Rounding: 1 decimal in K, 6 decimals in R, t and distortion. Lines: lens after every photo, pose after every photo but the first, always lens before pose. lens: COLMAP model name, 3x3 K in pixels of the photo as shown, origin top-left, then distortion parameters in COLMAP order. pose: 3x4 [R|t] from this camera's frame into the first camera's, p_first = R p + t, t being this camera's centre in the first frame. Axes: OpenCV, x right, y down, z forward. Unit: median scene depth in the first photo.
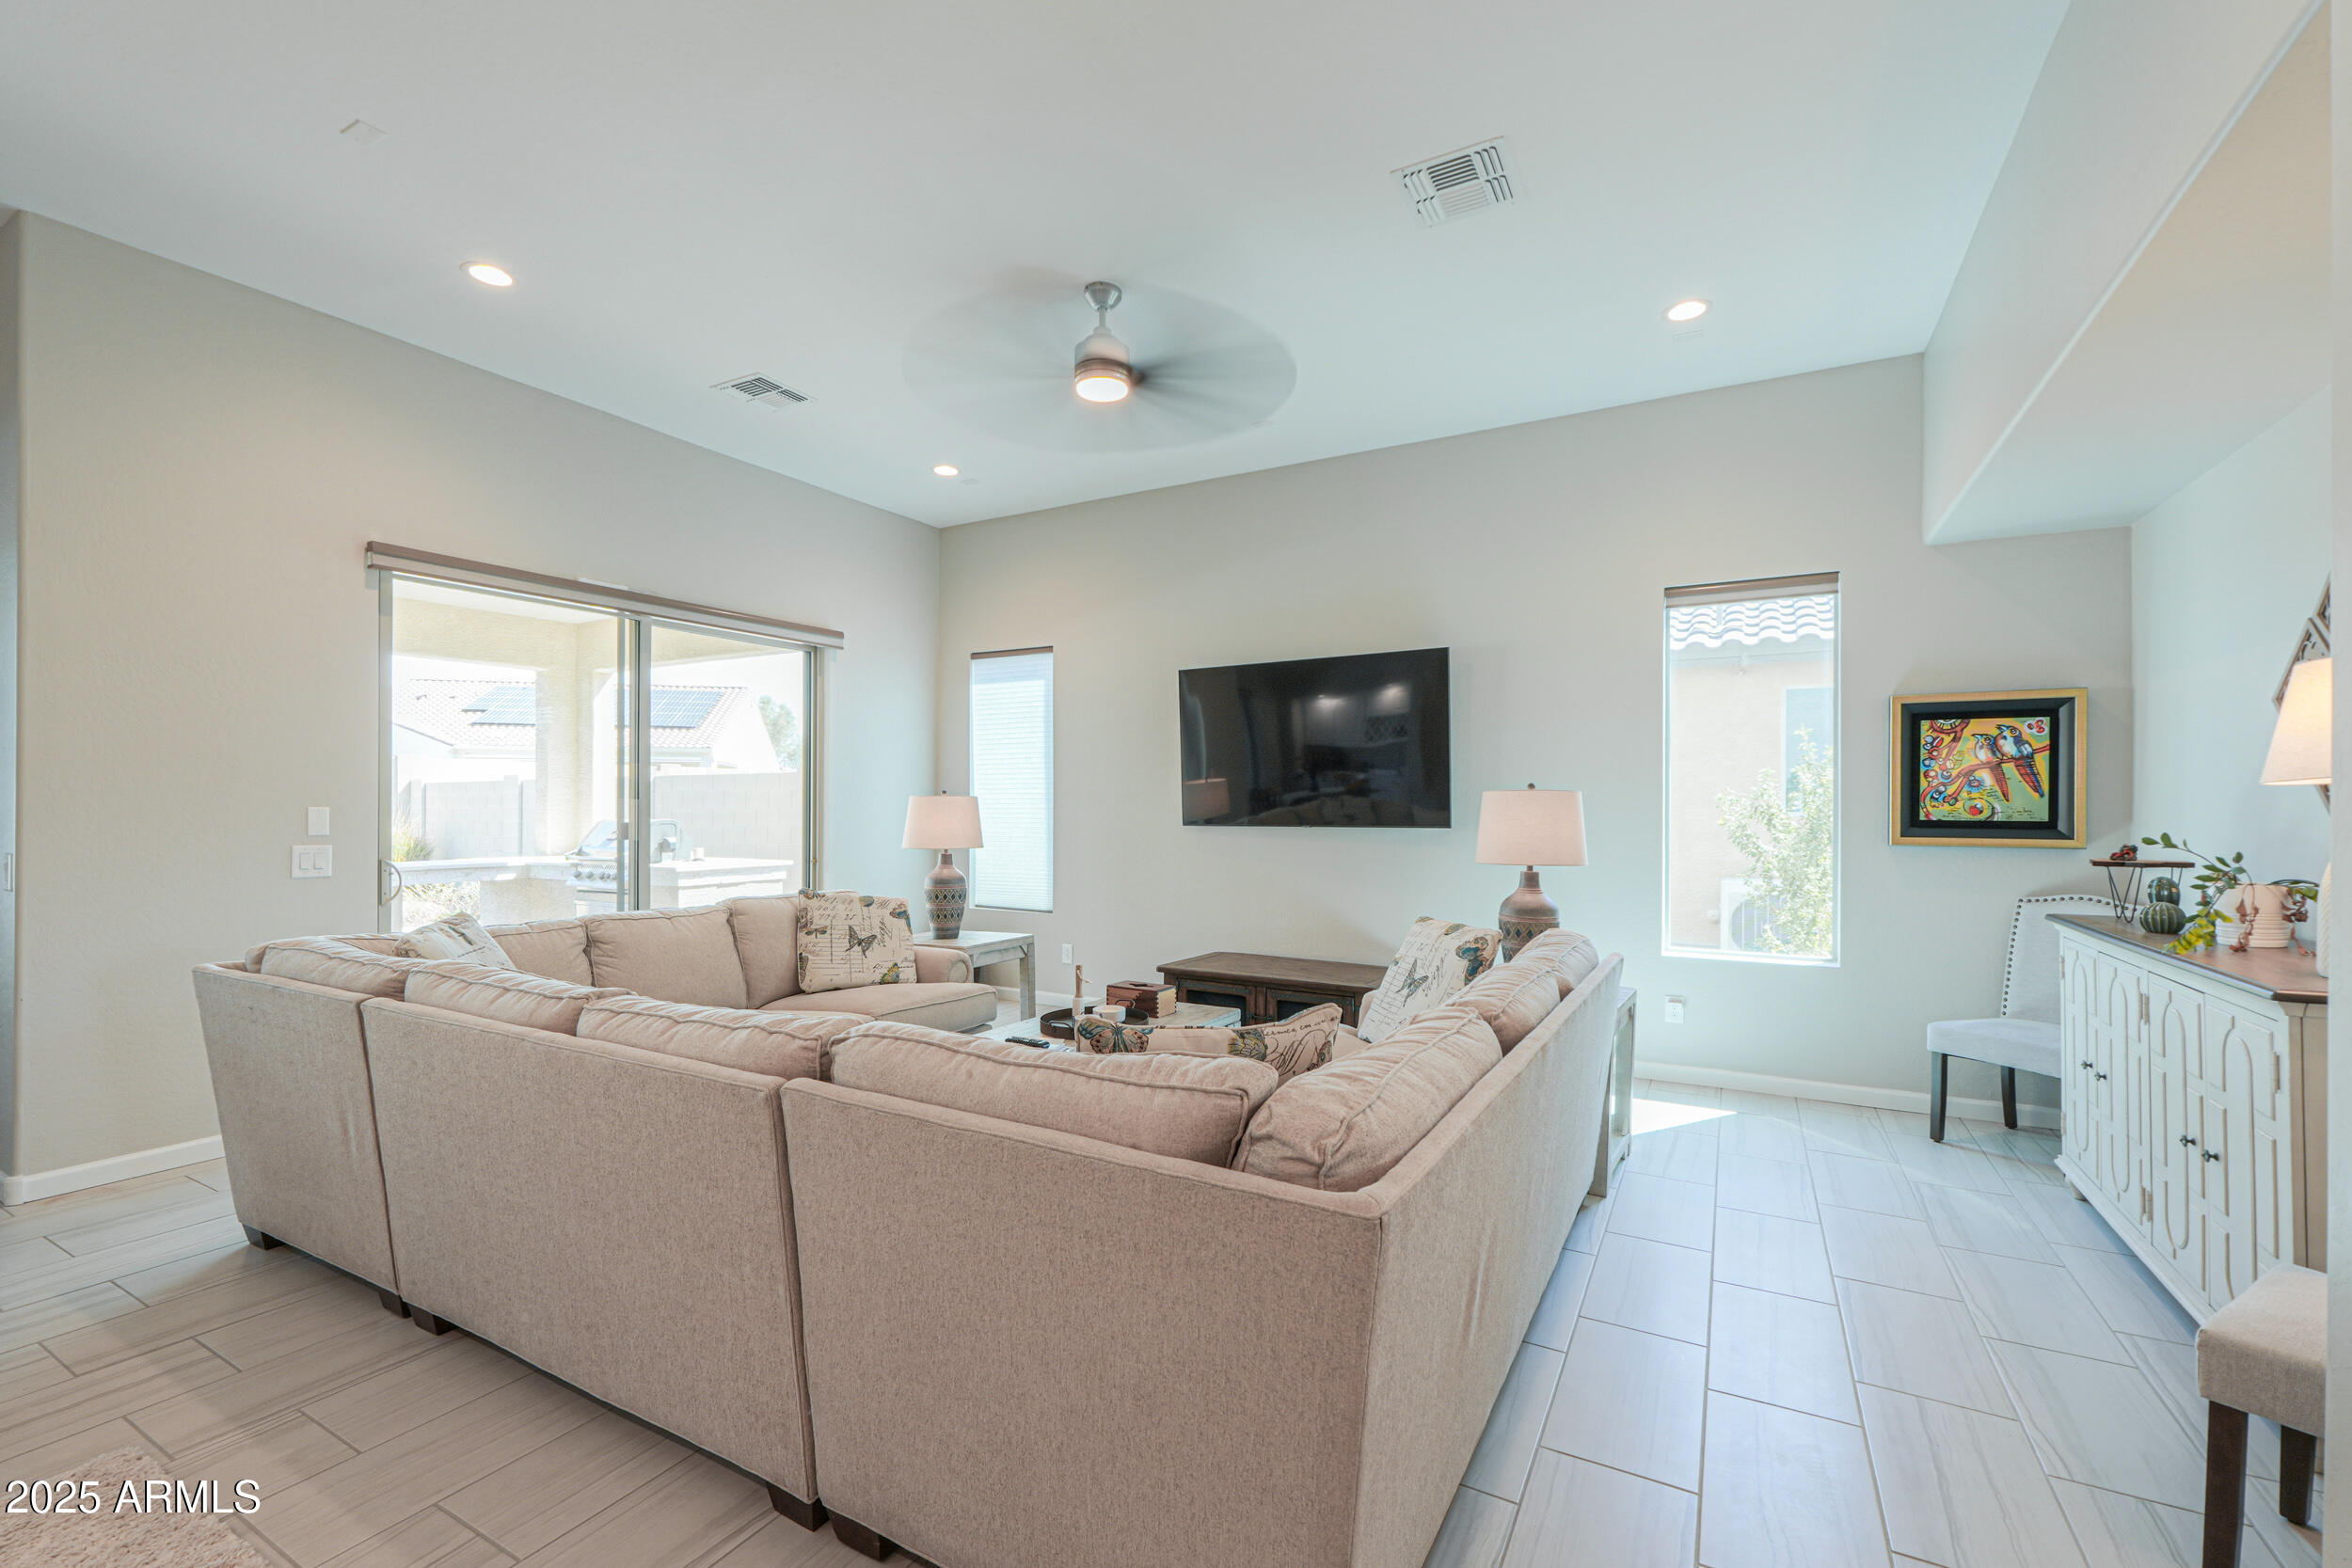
lens RADIAL K [[988.0, 0, 1181.3], [0, 988.0, 789.7], [0, 0, 1]] dist [-0.001649, -0.000033]
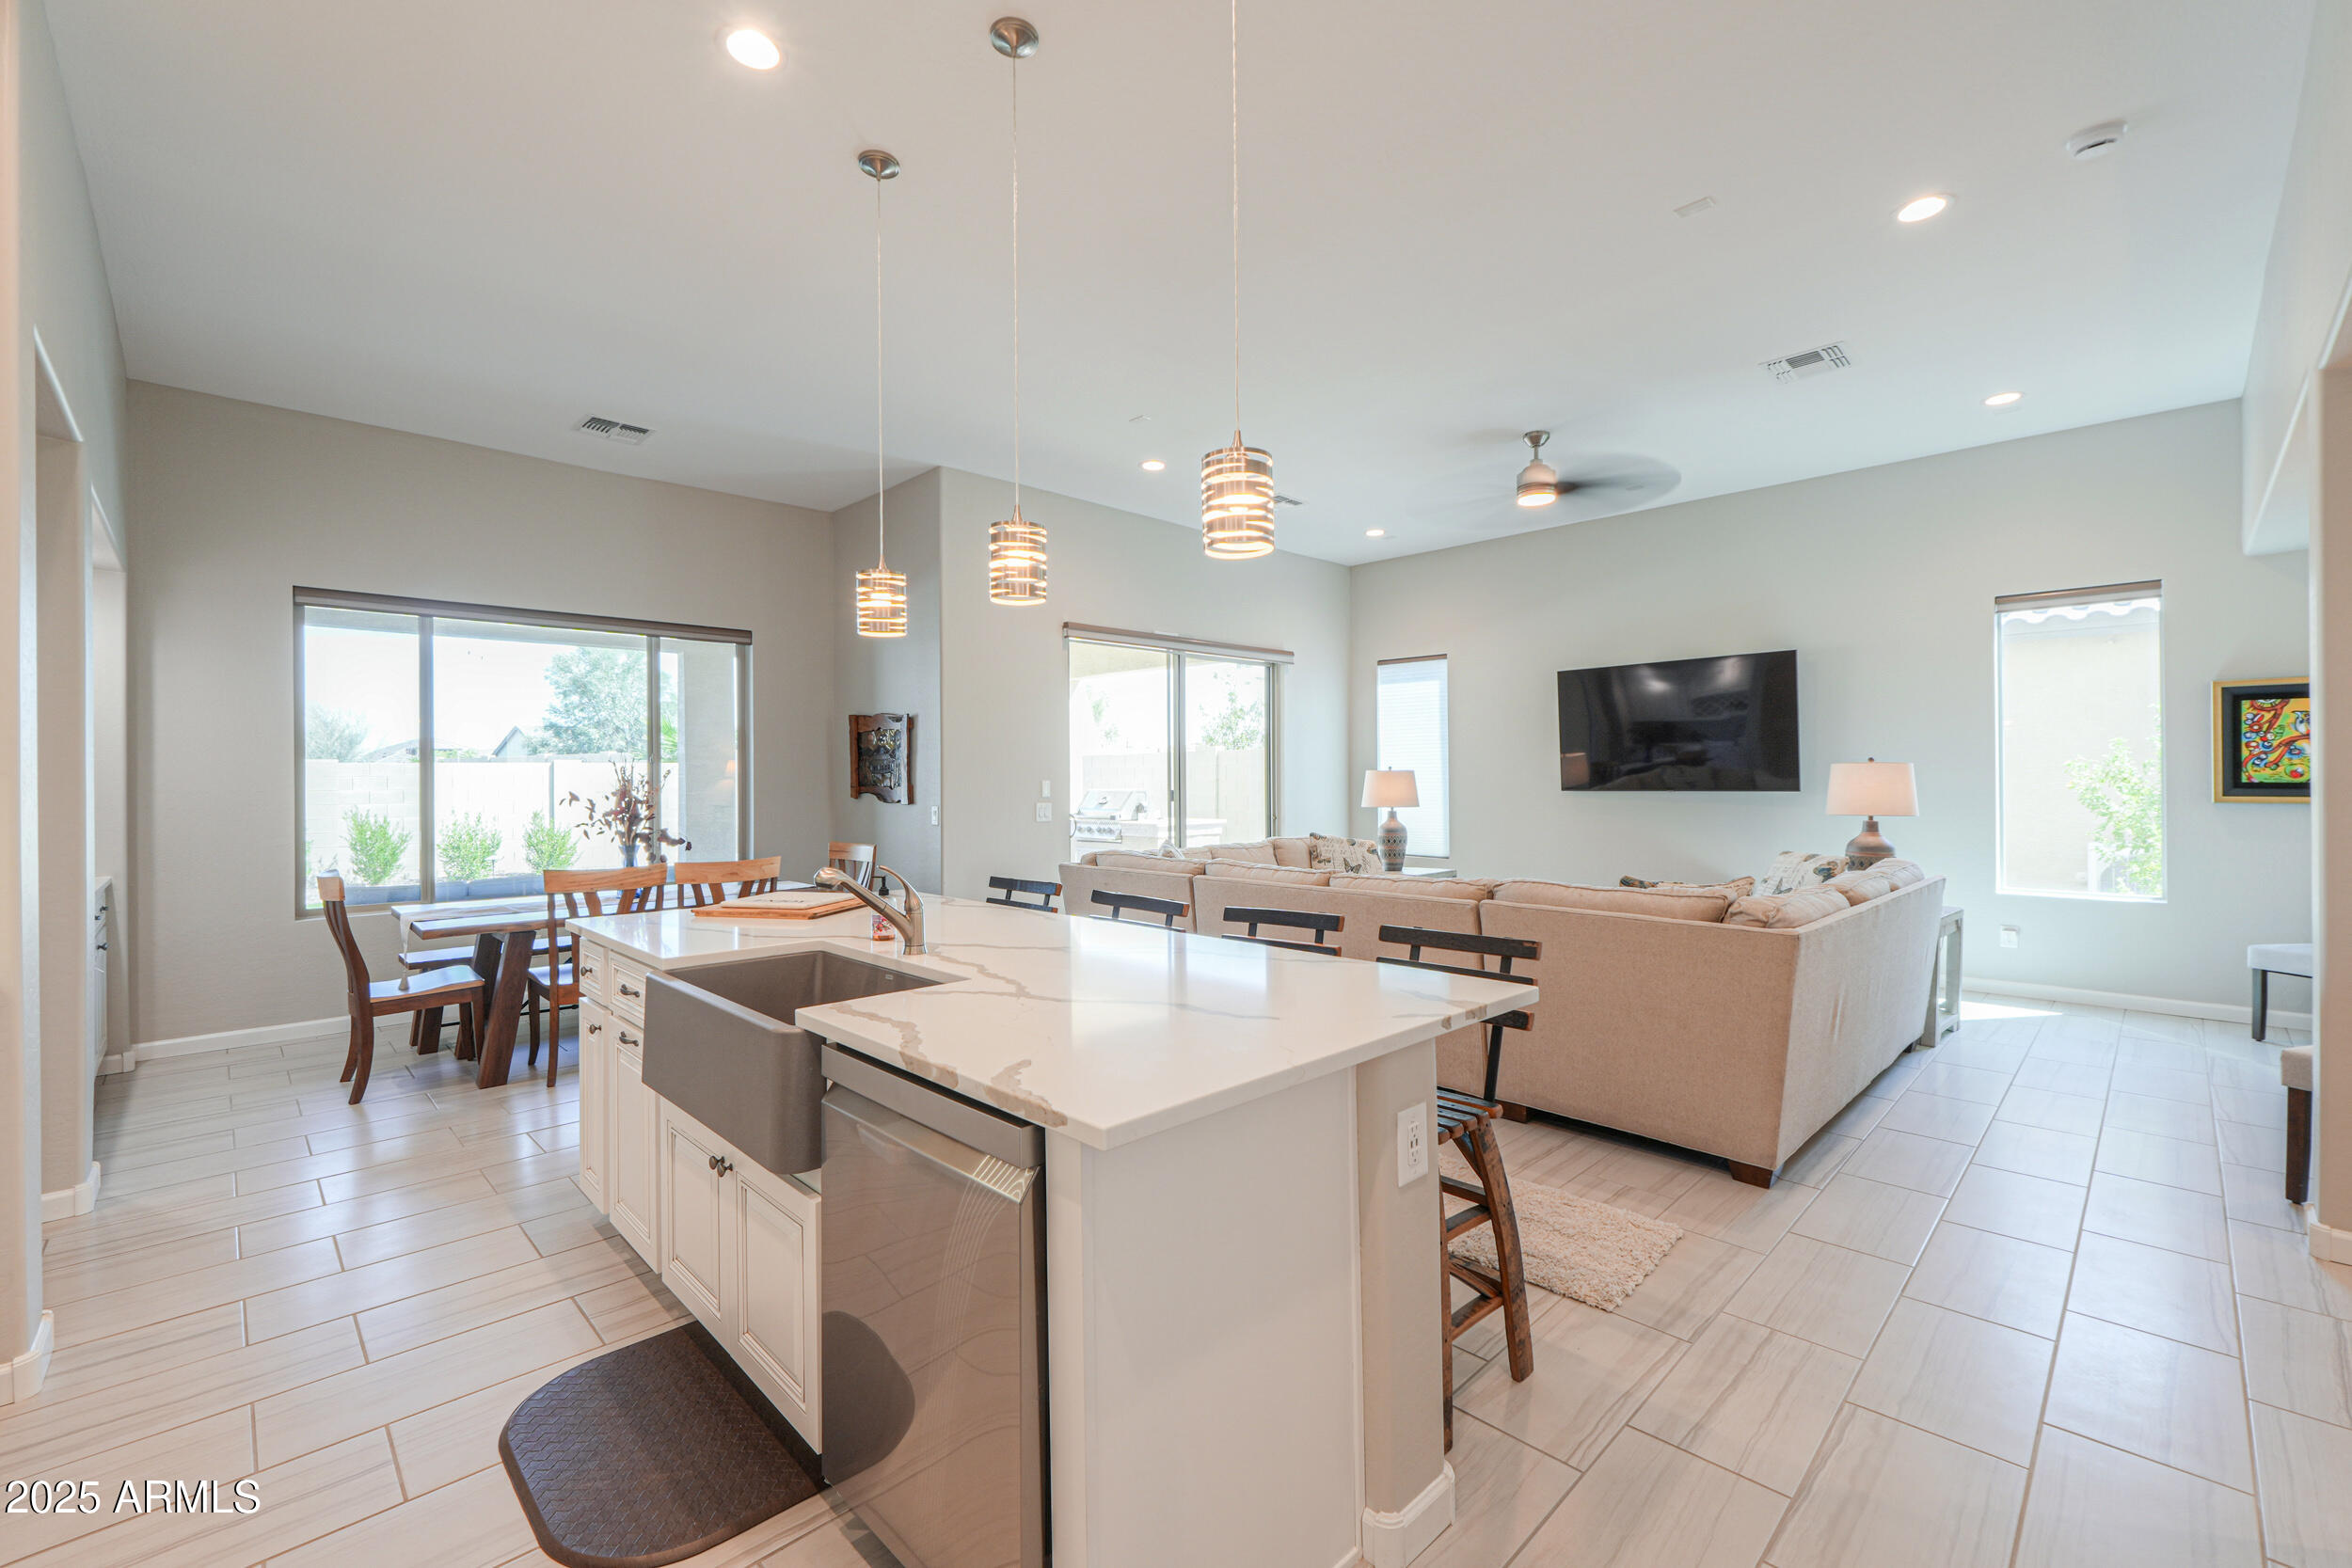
lens RADIAL K [[978.6, 0, 1175.6], [0, 978.6, 762.5], [0, 0, 1]] dist [0.001332, -0.000185]
pose [[0.959985, -0.012223, -0.279785, -0.177276], [0.012625, 0.999920, -0.000367, -0.009755], [0.279767, -0.003180, 0.960063, -0.529784]]
